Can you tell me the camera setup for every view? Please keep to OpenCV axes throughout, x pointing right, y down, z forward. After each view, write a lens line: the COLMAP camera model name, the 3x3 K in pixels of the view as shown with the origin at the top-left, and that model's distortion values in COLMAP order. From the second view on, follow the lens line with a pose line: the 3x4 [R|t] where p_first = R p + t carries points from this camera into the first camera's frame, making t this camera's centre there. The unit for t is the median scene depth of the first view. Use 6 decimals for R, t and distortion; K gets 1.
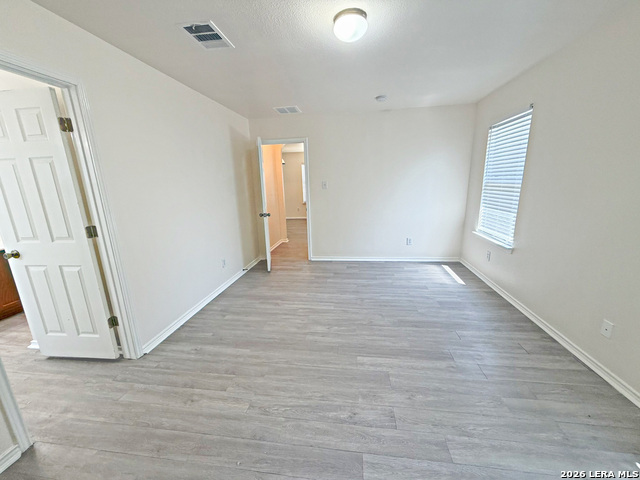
lens RADIAL K [[253.1, 0, 320.0], [0, 253.1, 240.0], [0, 0, 1]] dist [-0.000232, -0.000011]
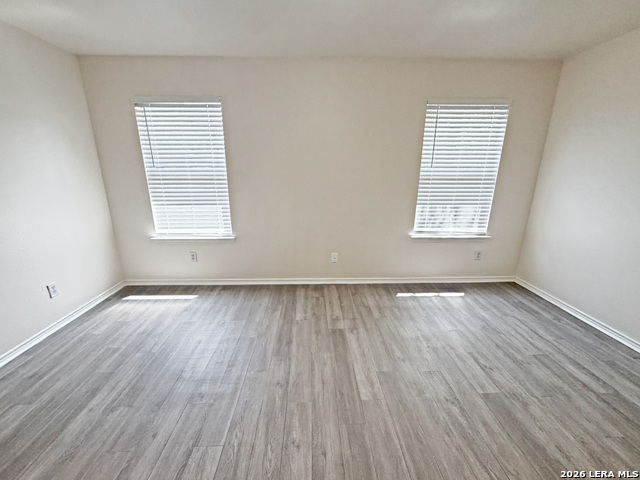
lens RADIAL K [[262.3, 0, 317.0], [0, 262.3, 240.9], [0, 0, 1]] dist [0.001388, 0.000386]
pose [[-0.157887, -0.238615, 0.958193, -0.425029], [0.229056, 0.935047, 0.270594, -0.211253], [-0.960523, 0.262203, -0.092975, 0.949310]]
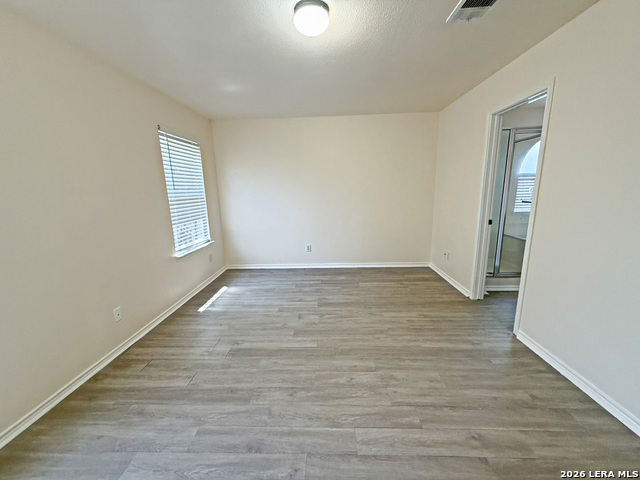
lens RADIAL K [[262.3, 0, 317.0], [0, 262.3, 240.9], [0, 0, 1]] dist [0.001388, 0.000386]
pose [[-0.993937, 0.076965, -0.078522, 0.174092], [0.037170, 0.907309, 0.418818, -0.366129], [0.103478, 0.413360, -0.904669, 1.606085]]
